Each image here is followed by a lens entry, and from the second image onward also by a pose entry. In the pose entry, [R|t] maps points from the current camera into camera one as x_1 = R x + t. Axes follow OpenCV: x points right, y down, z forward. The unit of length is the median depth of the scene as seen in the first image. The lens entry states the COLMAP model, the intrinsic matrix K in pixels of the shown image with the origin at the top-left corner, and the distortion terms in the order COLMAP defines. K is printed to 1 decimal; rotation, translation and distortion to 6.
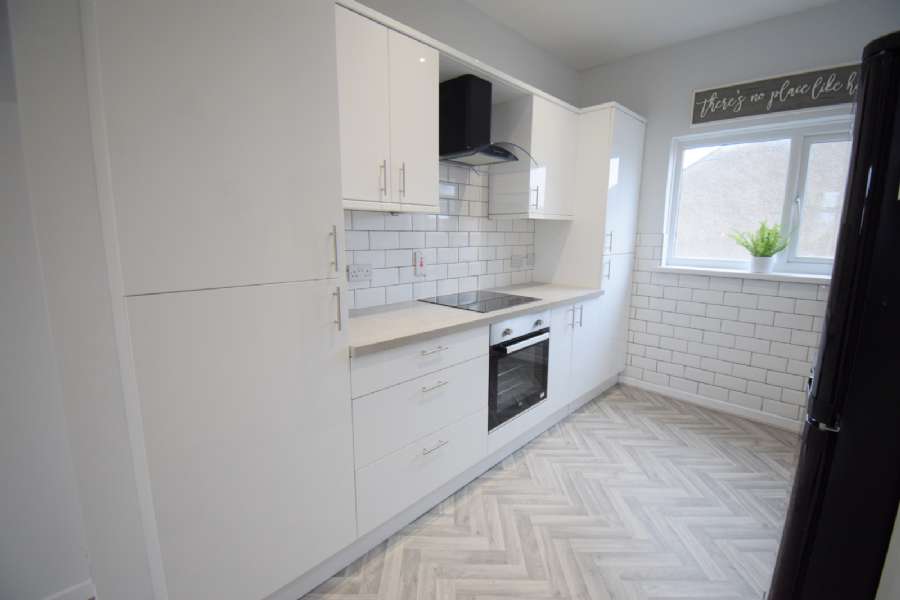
lens RADIAL K [[391.4, 0, 448.4], [0, 391.4, 293.3], [0, 0, 1]] dist [0.018910, -0.024425]
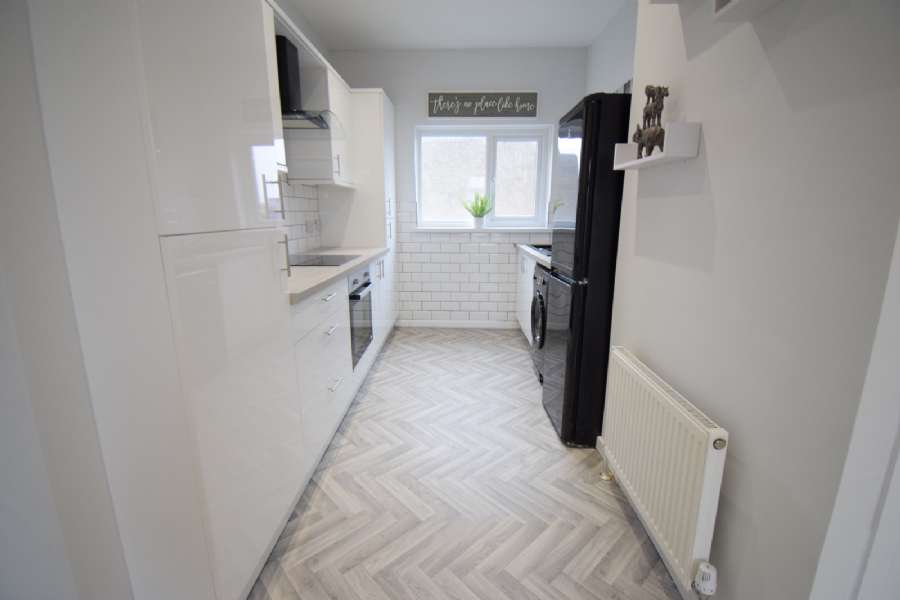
lens RADIAL K [[396.8, 0, 447.2], [0, 396.8, 289.5], [0, 0, 1]] dist [0.024642, -0.024230]
pose [[0.741755, -0.137807, 0.656361, -0.322835], [0.111325, 0.990385, 0.082128, 0.042590], [-0.661367, 0.012150, 0.749964, -0.038682]]
